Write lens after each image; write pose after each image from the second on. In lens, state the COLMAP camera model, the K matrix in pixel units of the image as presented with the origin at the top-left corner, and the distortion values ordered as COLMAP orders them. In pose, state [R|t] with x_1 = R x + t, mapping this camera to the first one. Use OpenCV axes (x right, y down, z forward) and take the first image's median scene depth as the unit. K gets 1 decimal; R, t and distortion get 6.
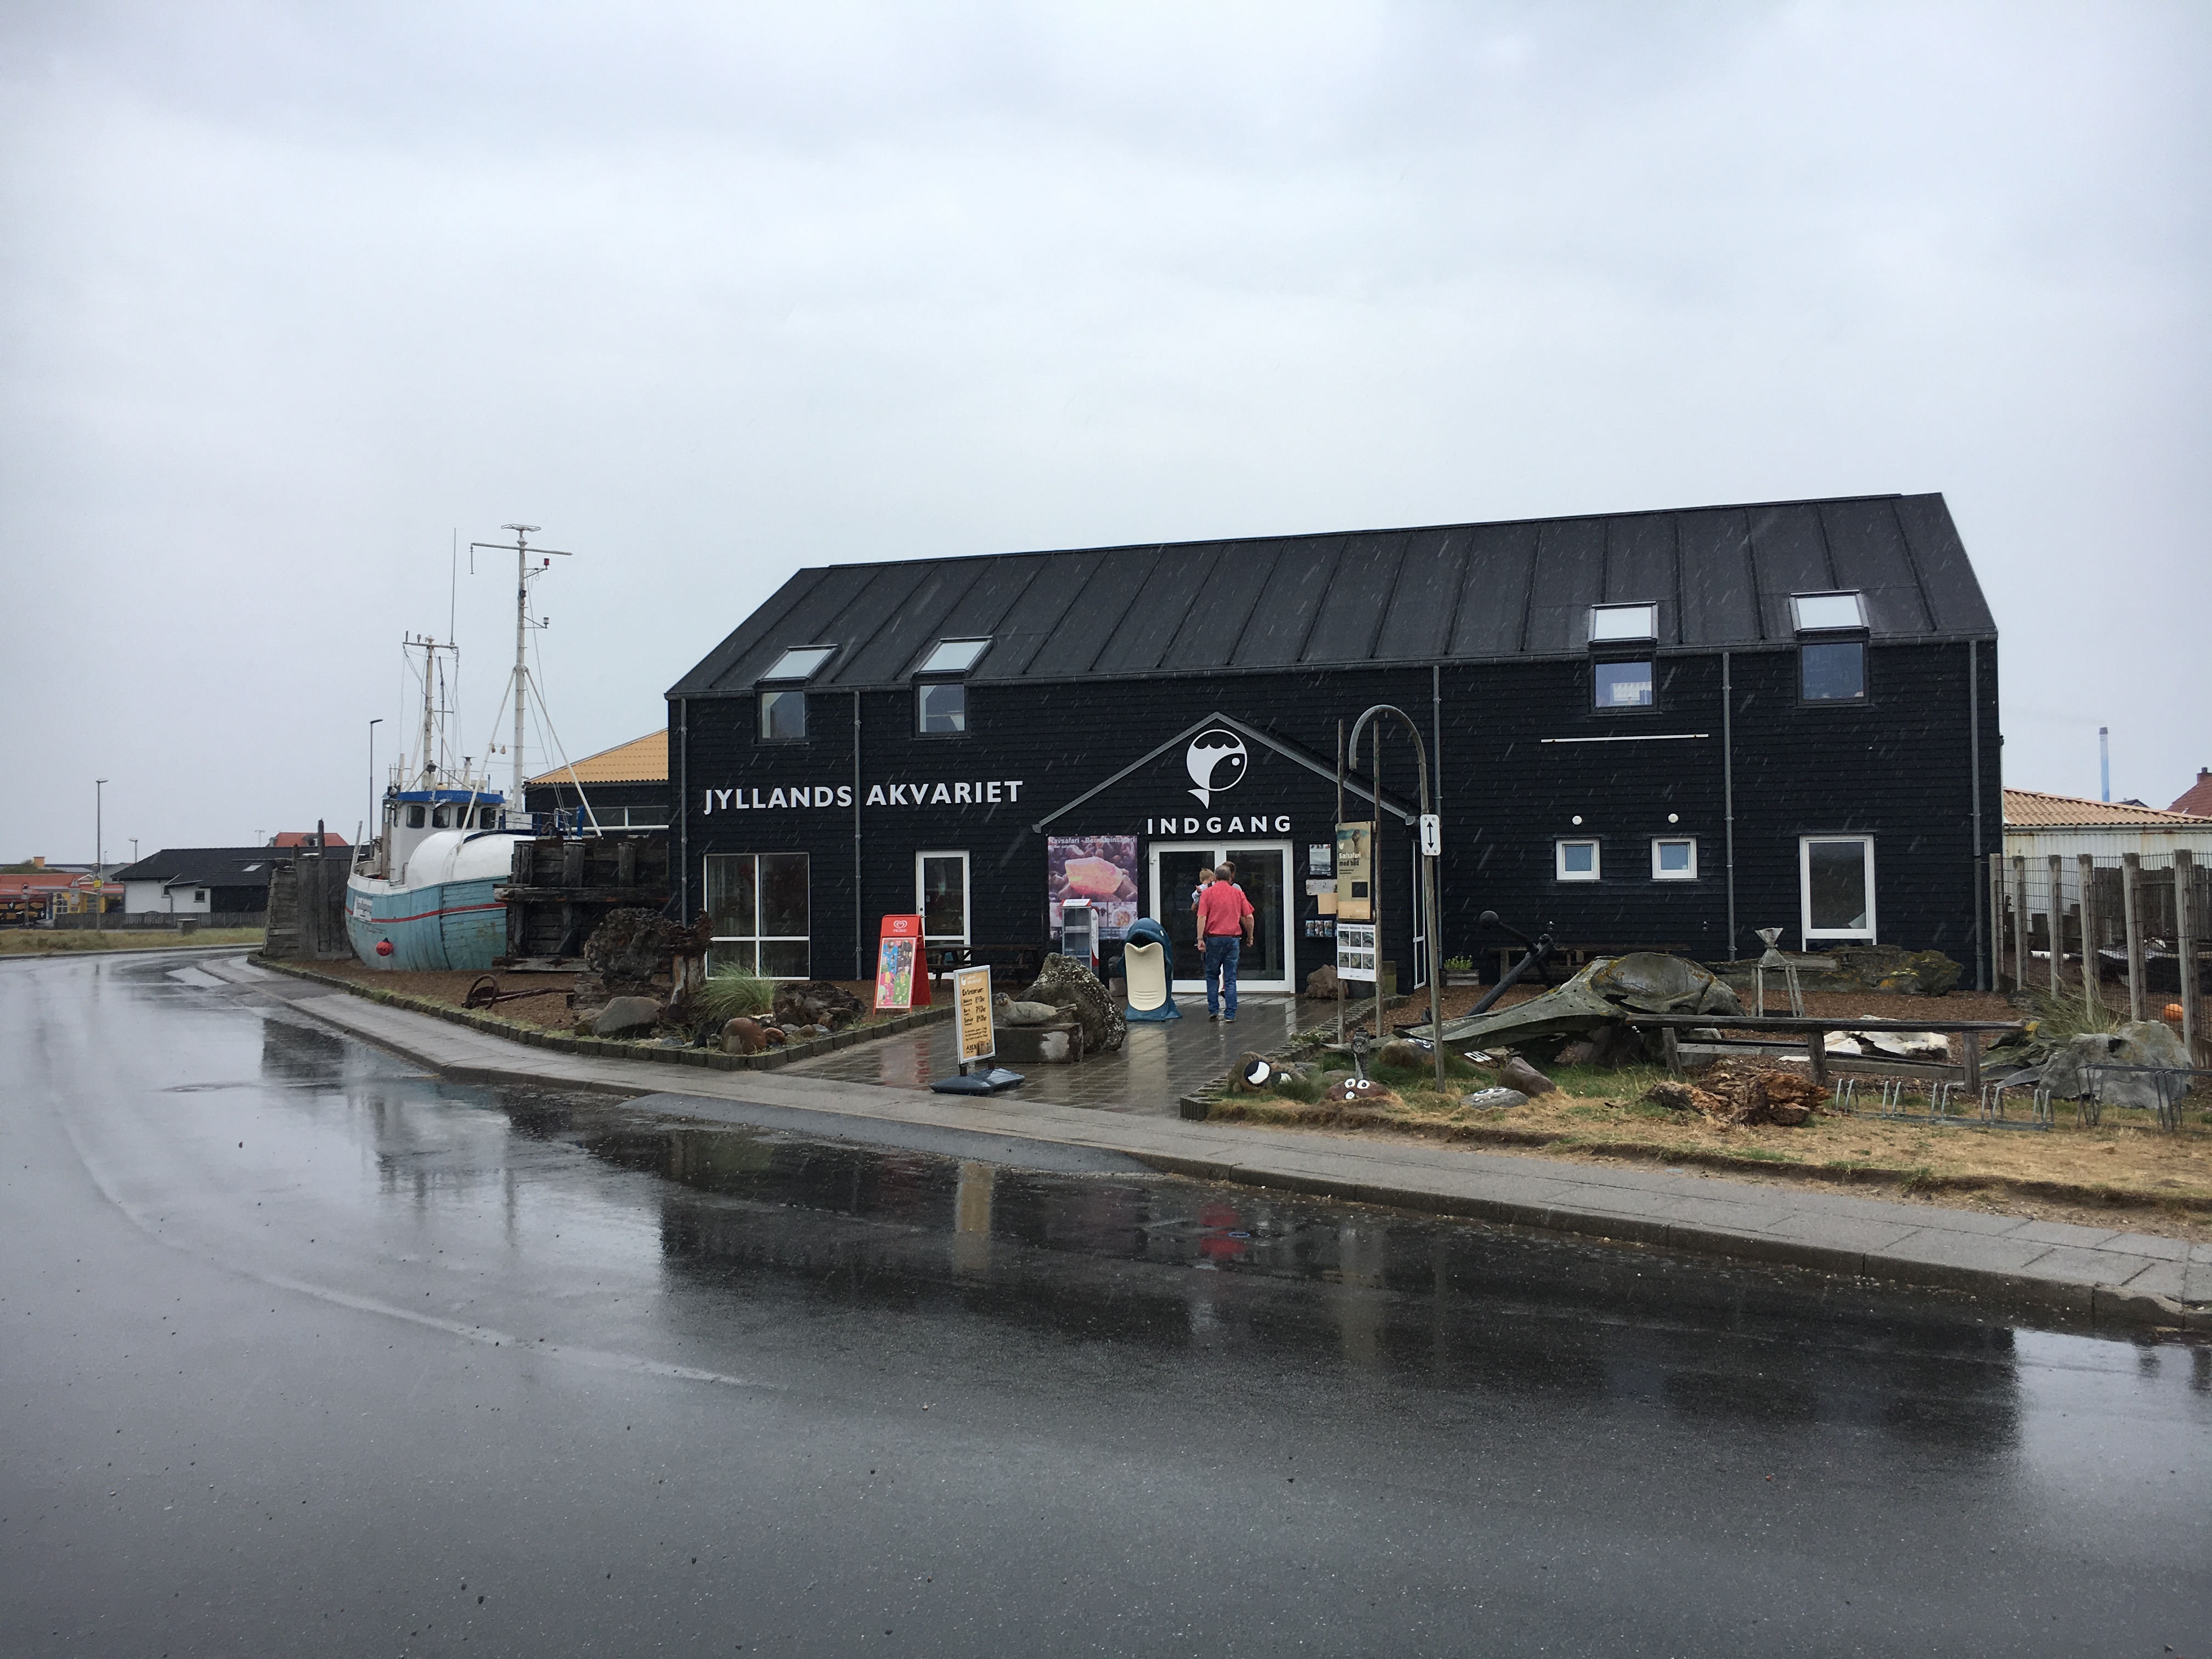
lens RADIAL K [[1869.6, 0, 1106.0], [0, 1869.6, 828.4], [0, 0, 1]] dist [0.053275, 0.000631]
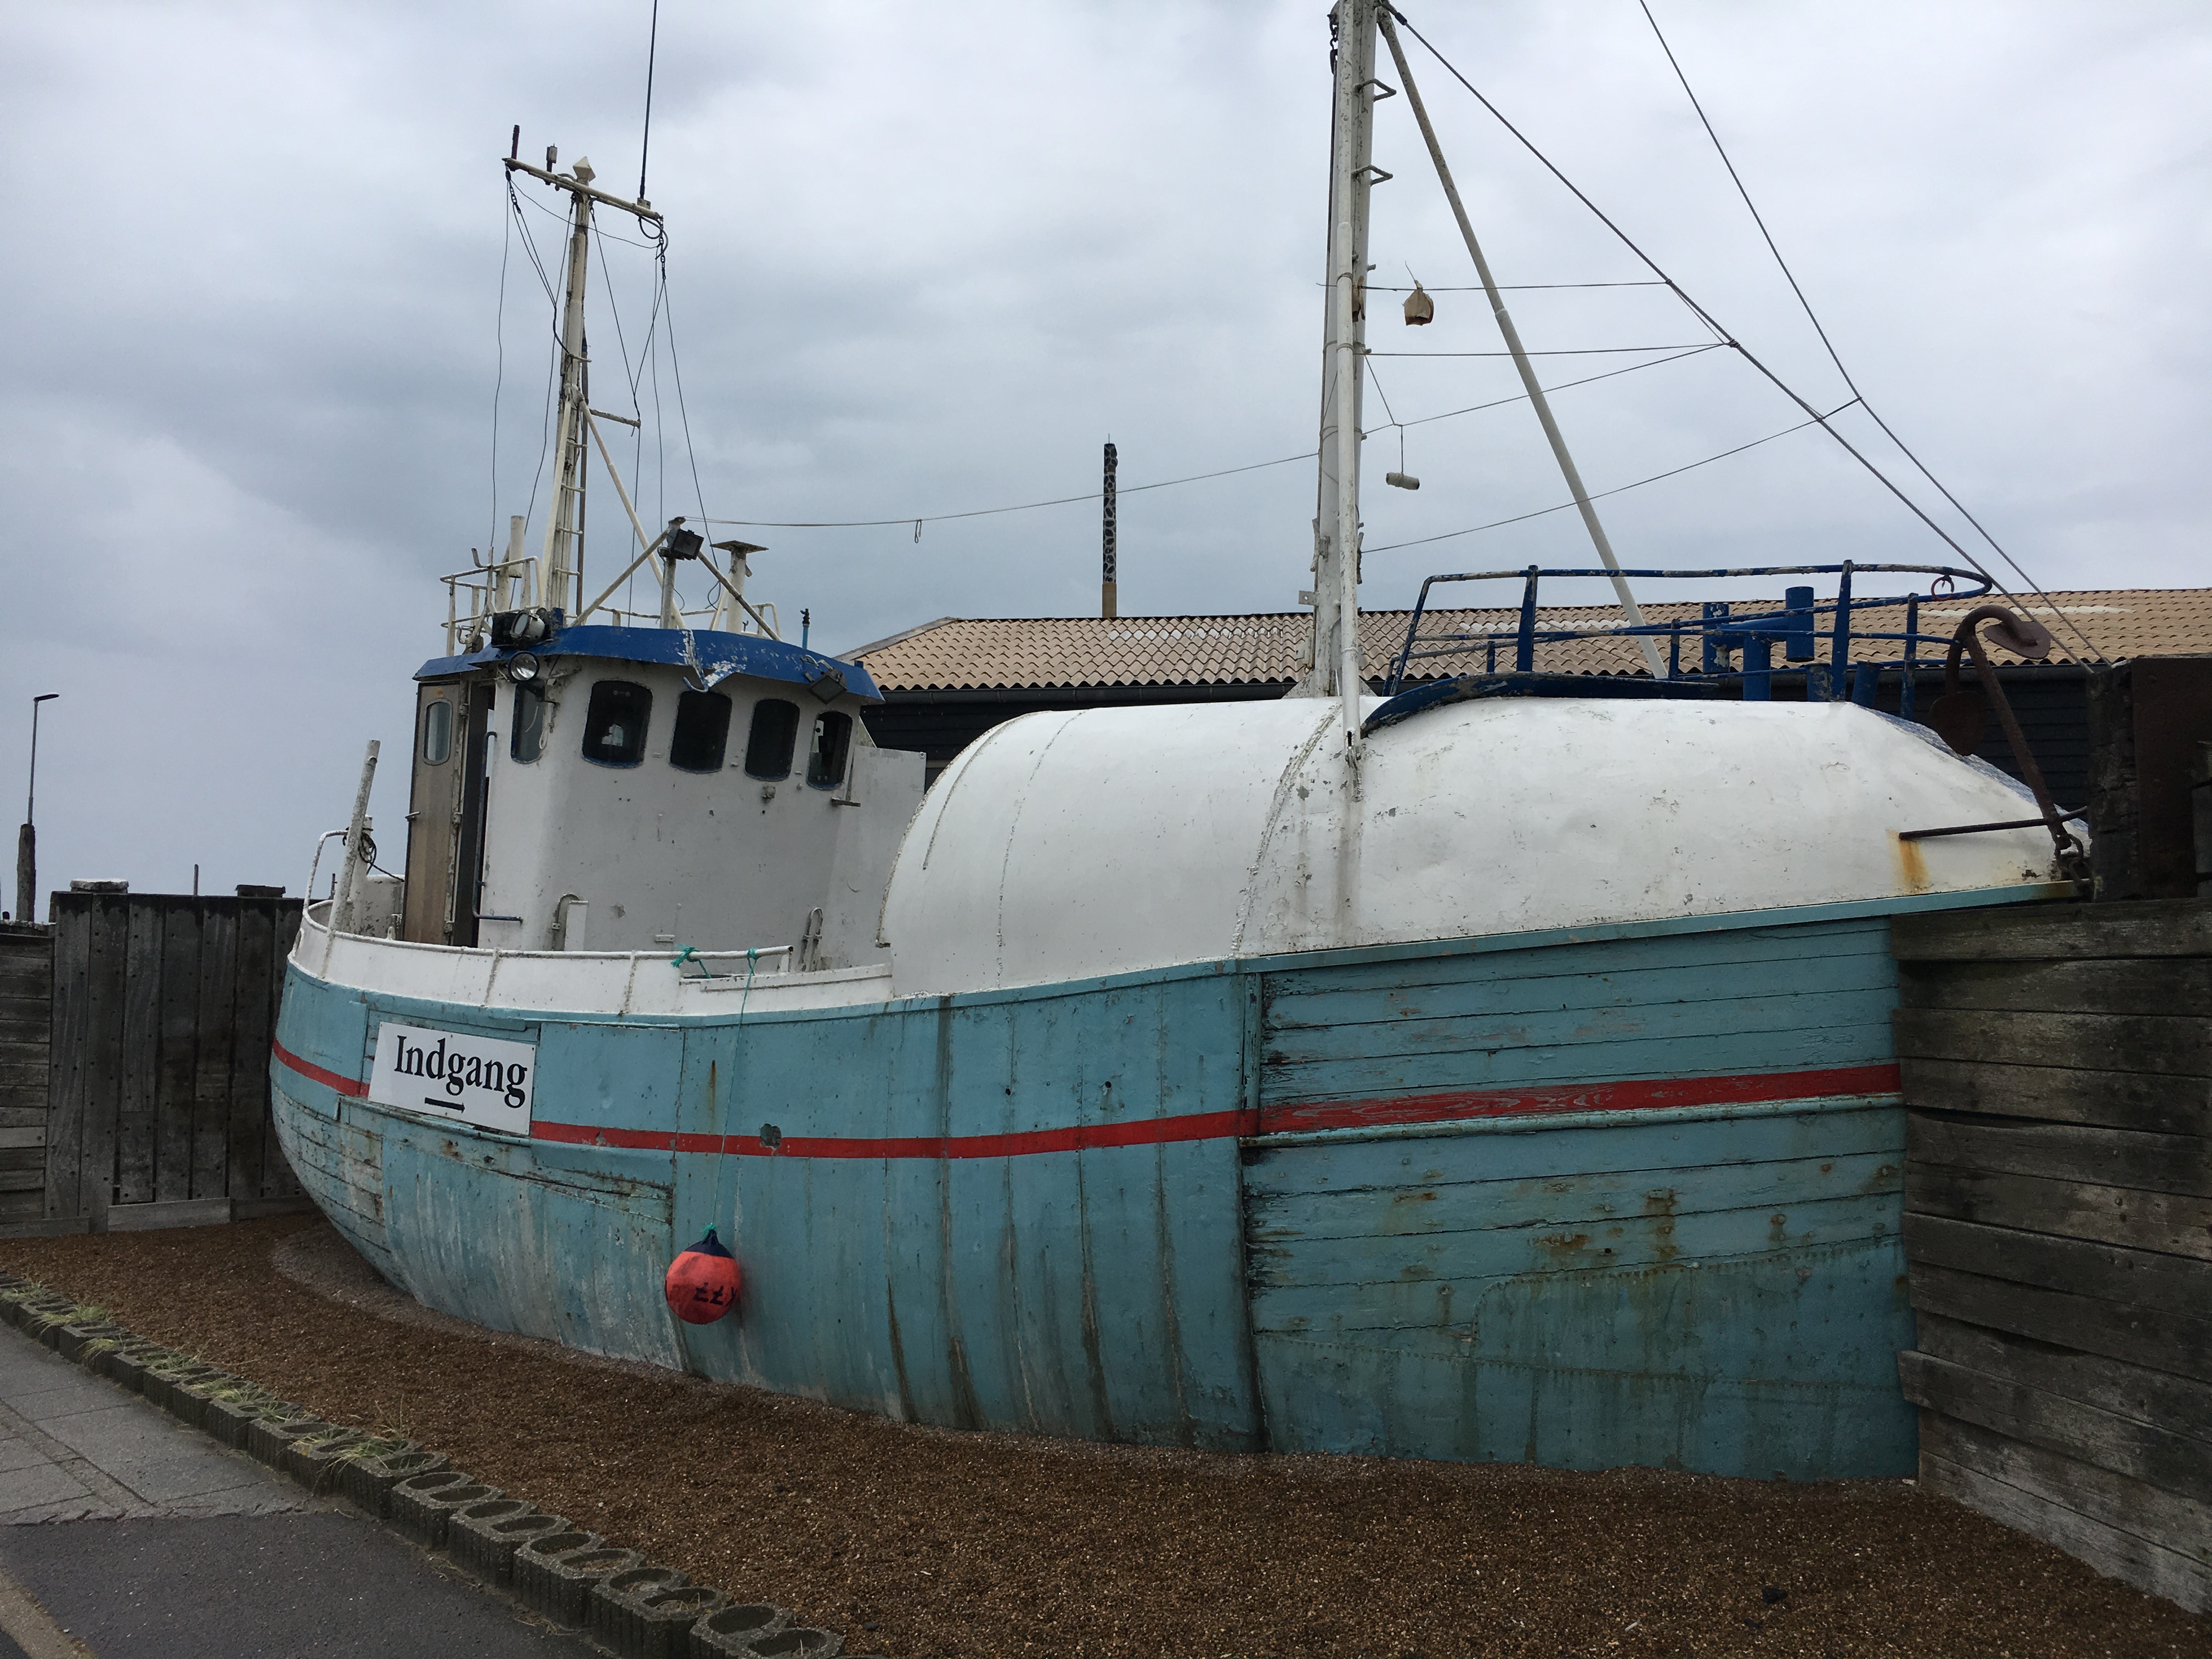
lens RADIAL K [[1869.6, 0, 1106.6], [0, 1869.6, 828.9], [0, 0, 1]] dist [0.053275, 0.000631]
pose [[0.981829, 0.017901, 0.188923, -0.376756], [-0.006768, 0.998211, -0.059406, 0.026181], [-0.189648, 0.057048, 0.980193, 0.785428]]
